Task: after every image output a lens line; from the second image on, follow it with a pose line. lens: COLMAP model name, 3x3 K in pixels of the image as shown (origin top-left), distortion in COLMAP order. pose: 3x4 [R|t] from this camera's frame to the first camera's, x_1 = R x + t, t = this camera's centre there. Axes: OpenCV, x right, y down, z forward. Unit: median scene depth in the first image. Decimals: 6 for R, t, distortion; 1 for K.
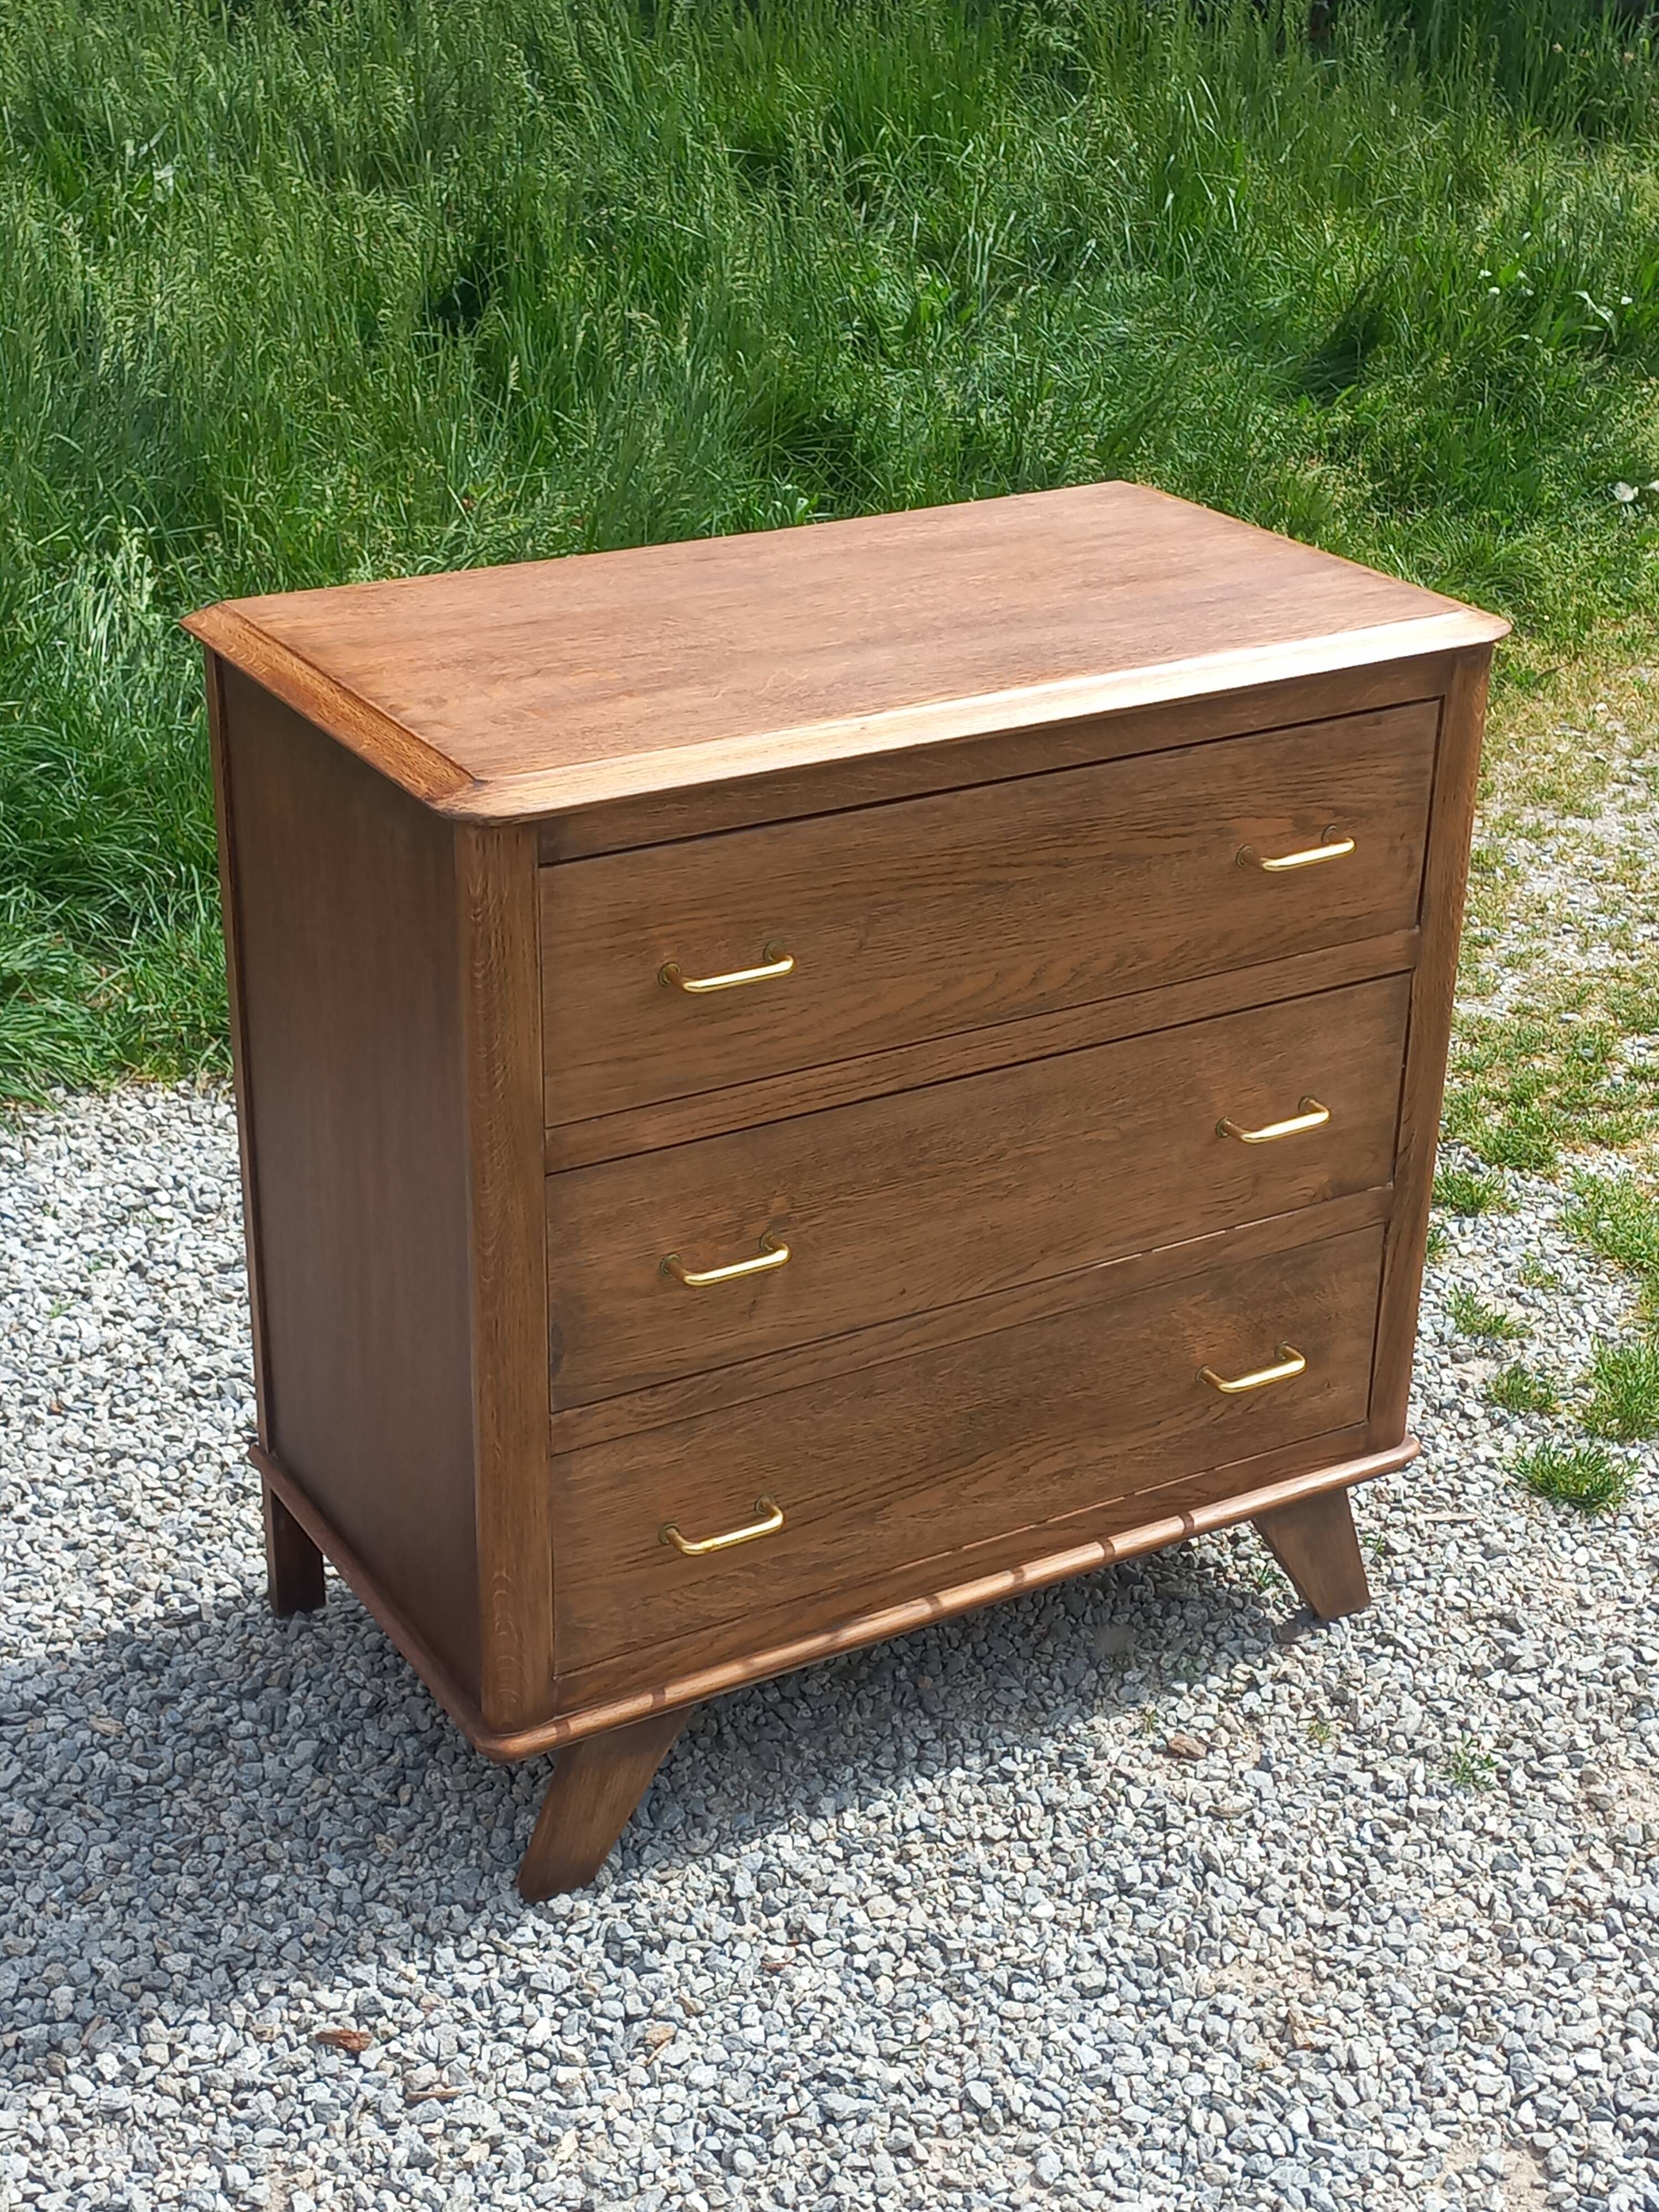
lens RADIAL K [[3206.2, 0, 846.7], [0, 3206.2, 1046.2], [0, 0, 1]] dist [0.079351, 0.000000]
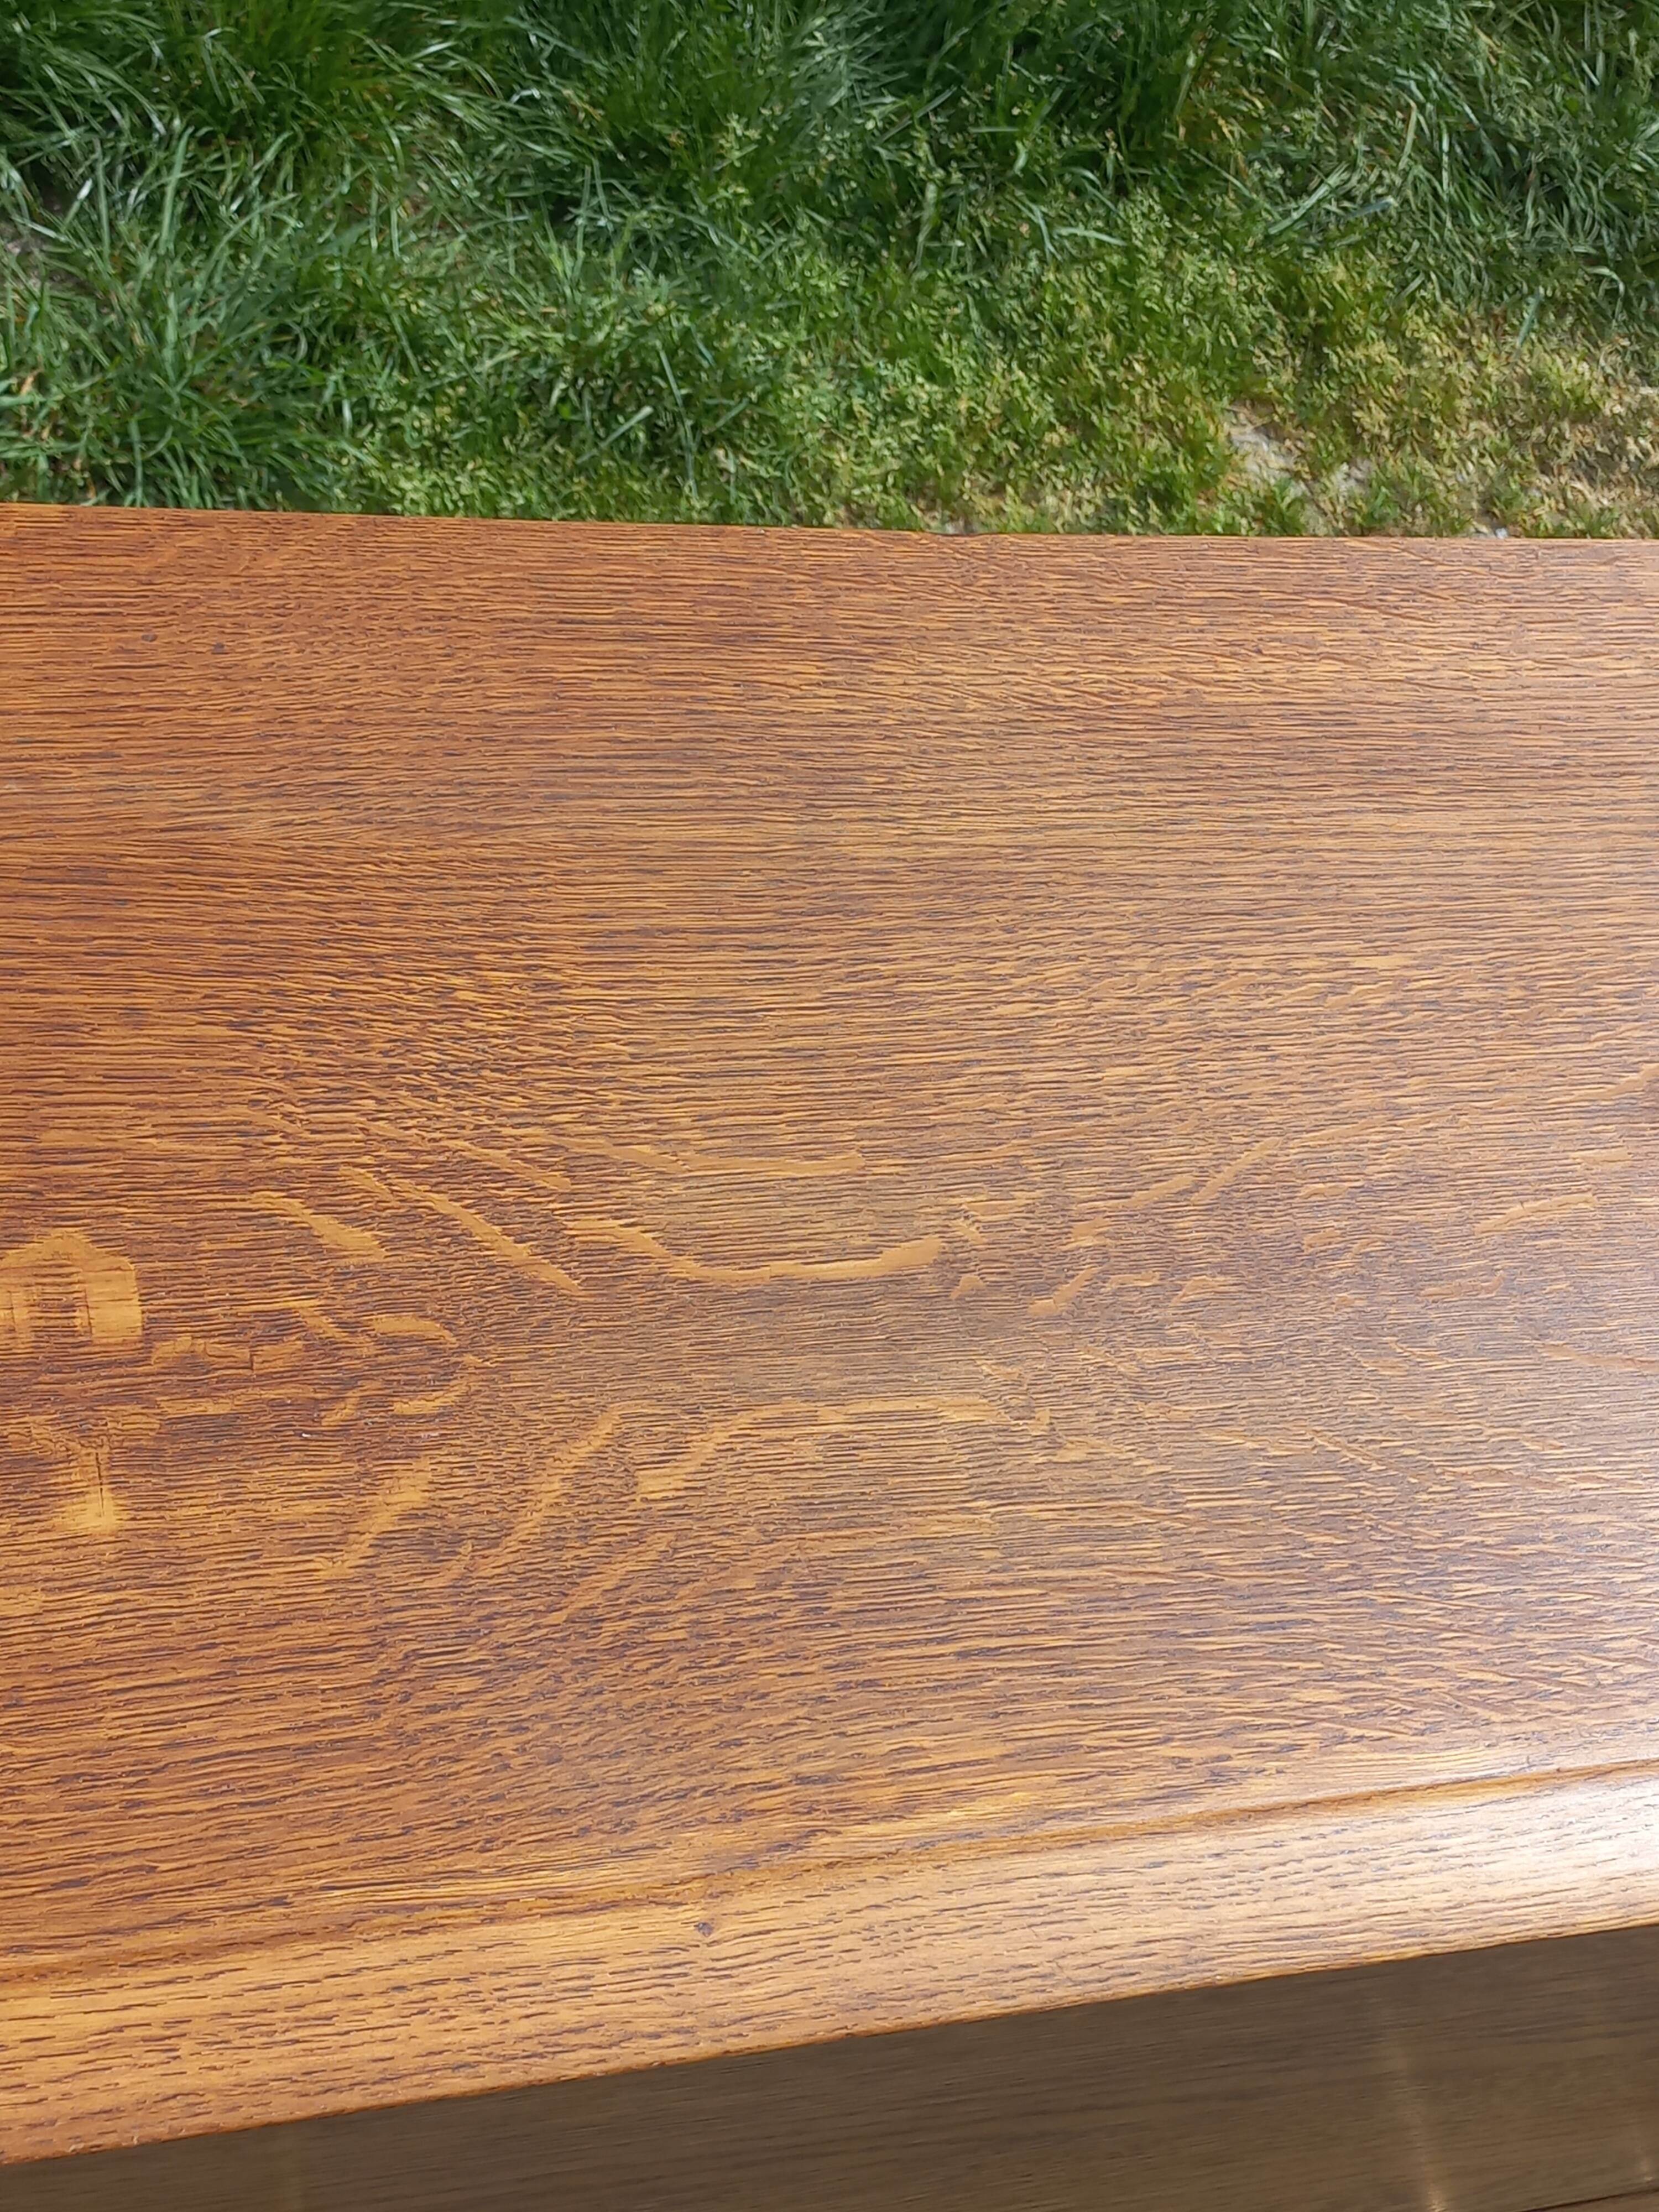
lens RADIAL K [[3206.2, 0, 841.5], [0, 3206.2, 1099.2], [0, 0, 1]] dist [0.079351, 0.000000]
pose [[0.940400, 0.336777, -0.047212, 0.004896], [-0.298315, 0.883596, 0.360924, -0.256150], [0.163267, -0.325329, 0.931400, 0.661952]]
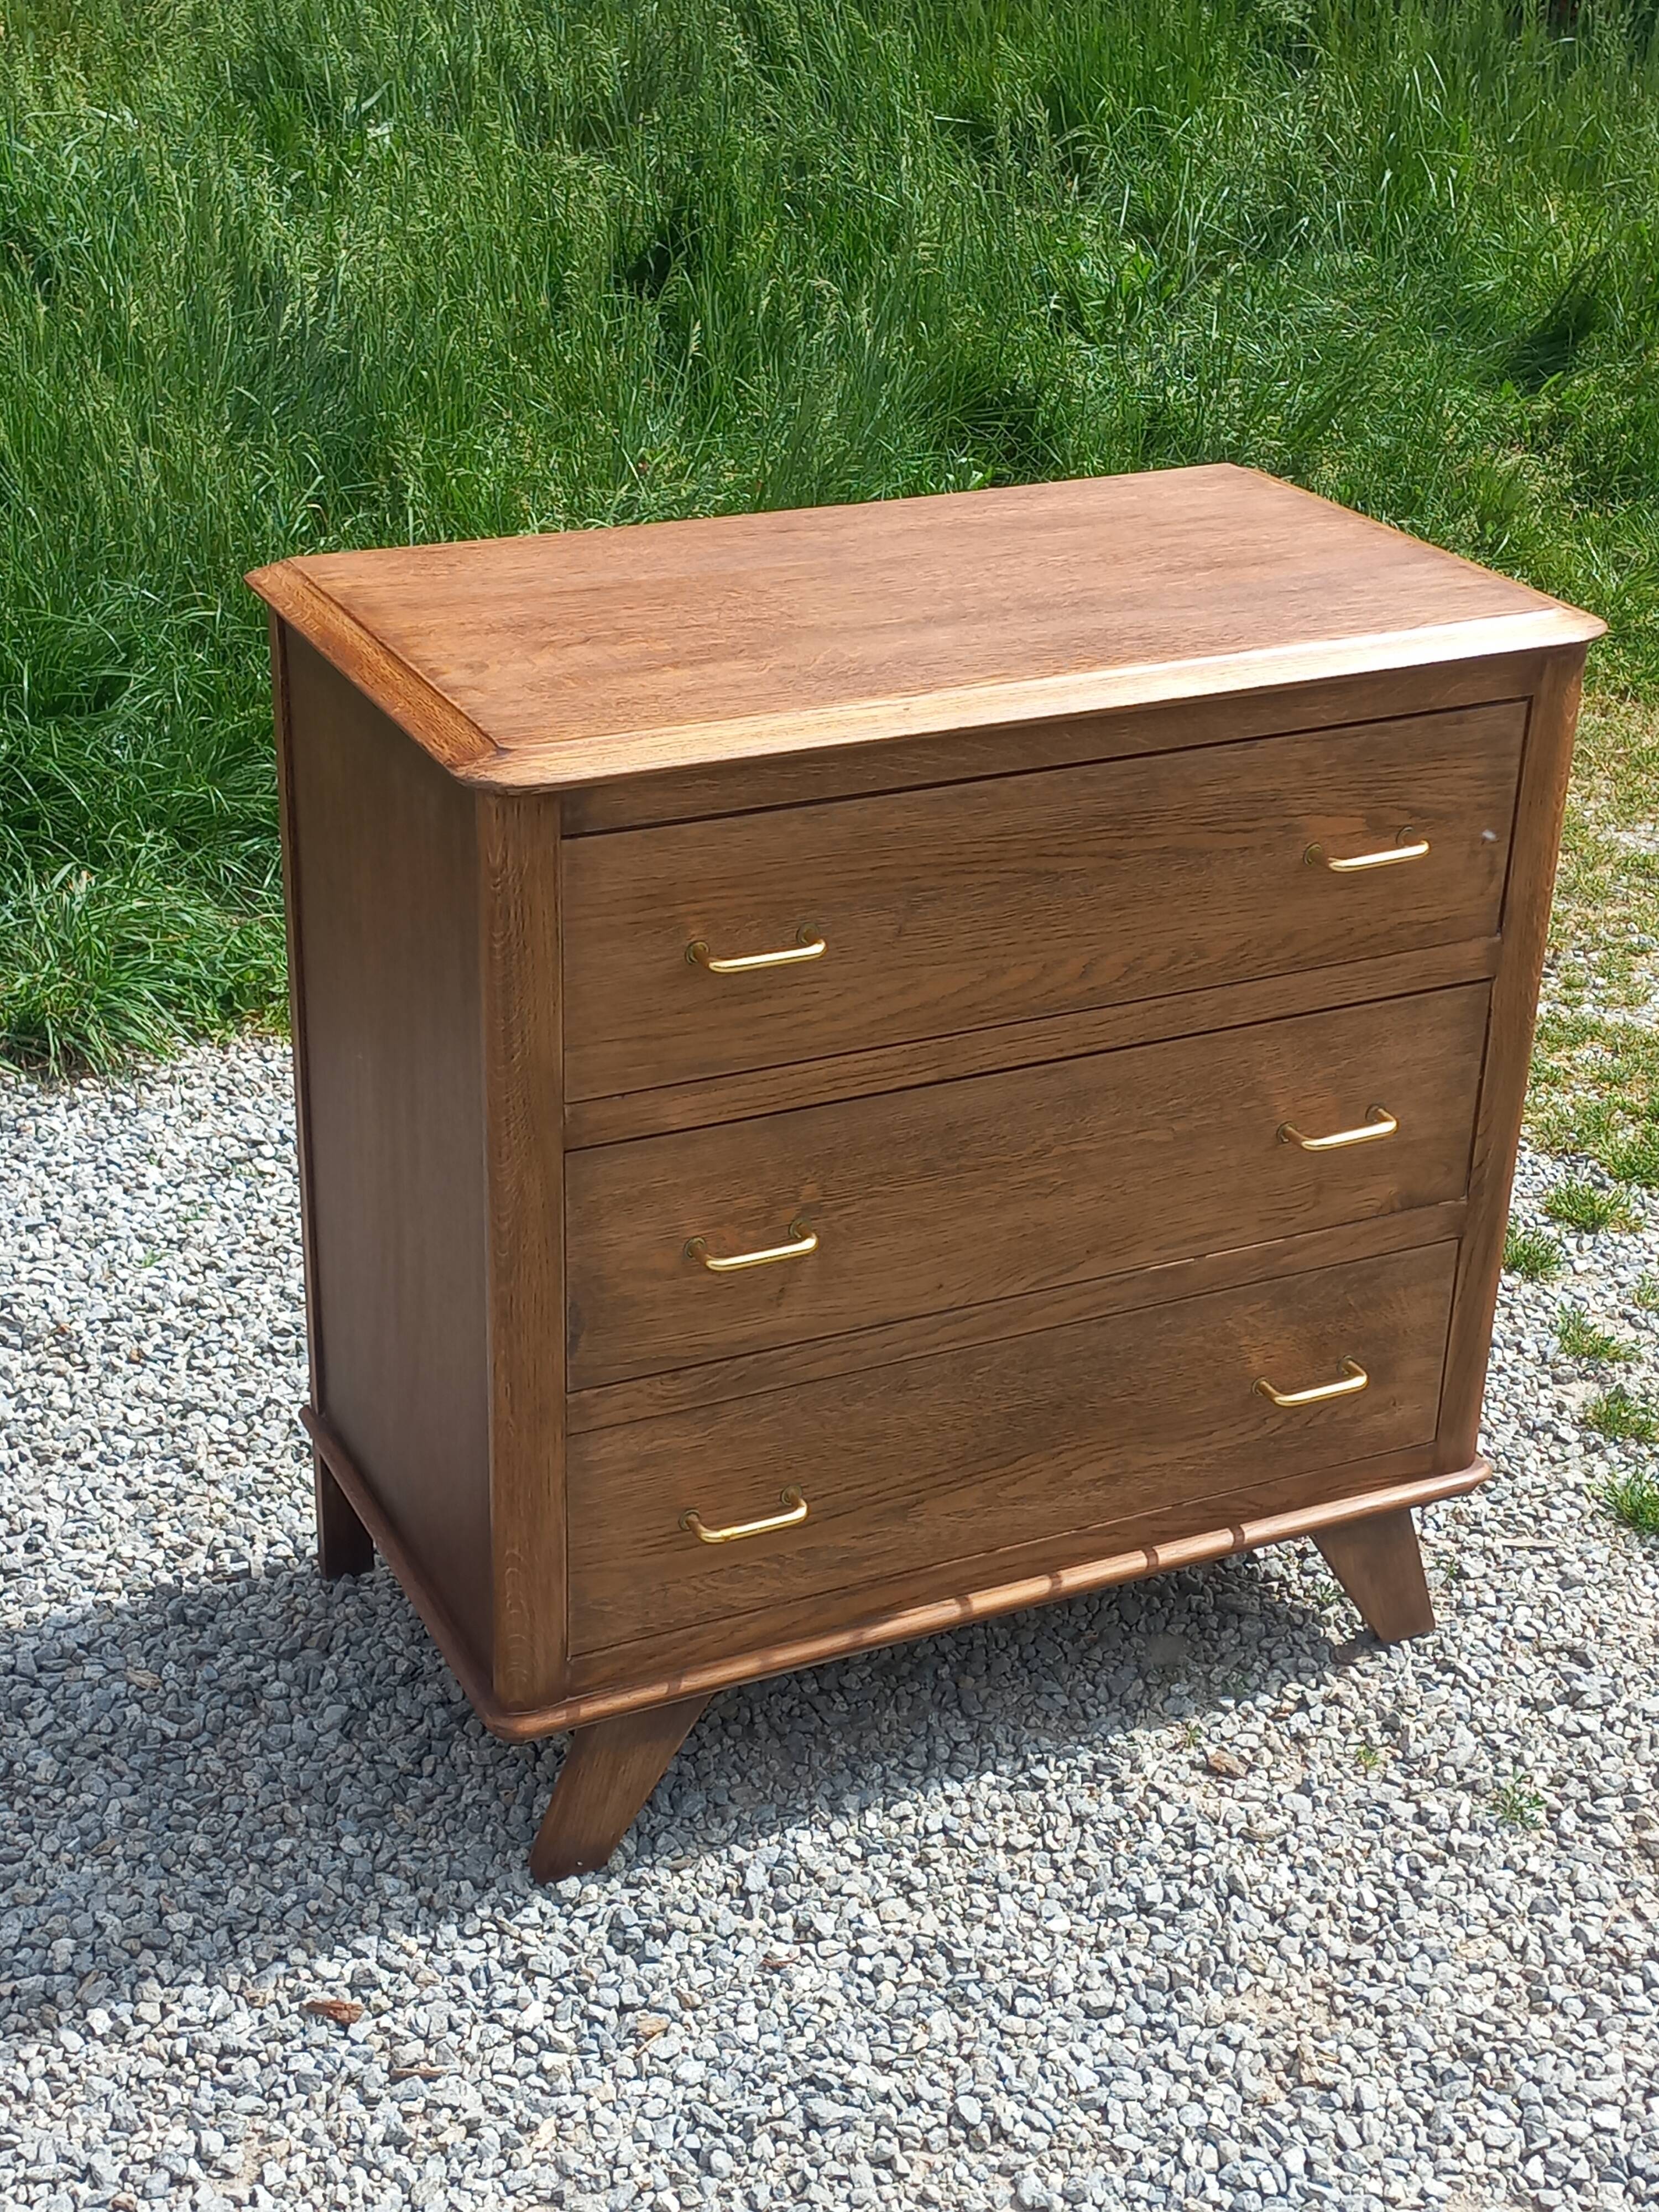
lens RADIAL K [[3206.2, 0, 847.1], [0, 3206.2, 1046.1], [0, 0, 1]] dist [0.079351, 0.000000]
pose [[0.996368, 0.043888, -0.072965, 0.056469], [-0.043271, 0.999013, 0.010016, -0.005098], [0.073333, -0.006823, 0.997284, 0.021473]]
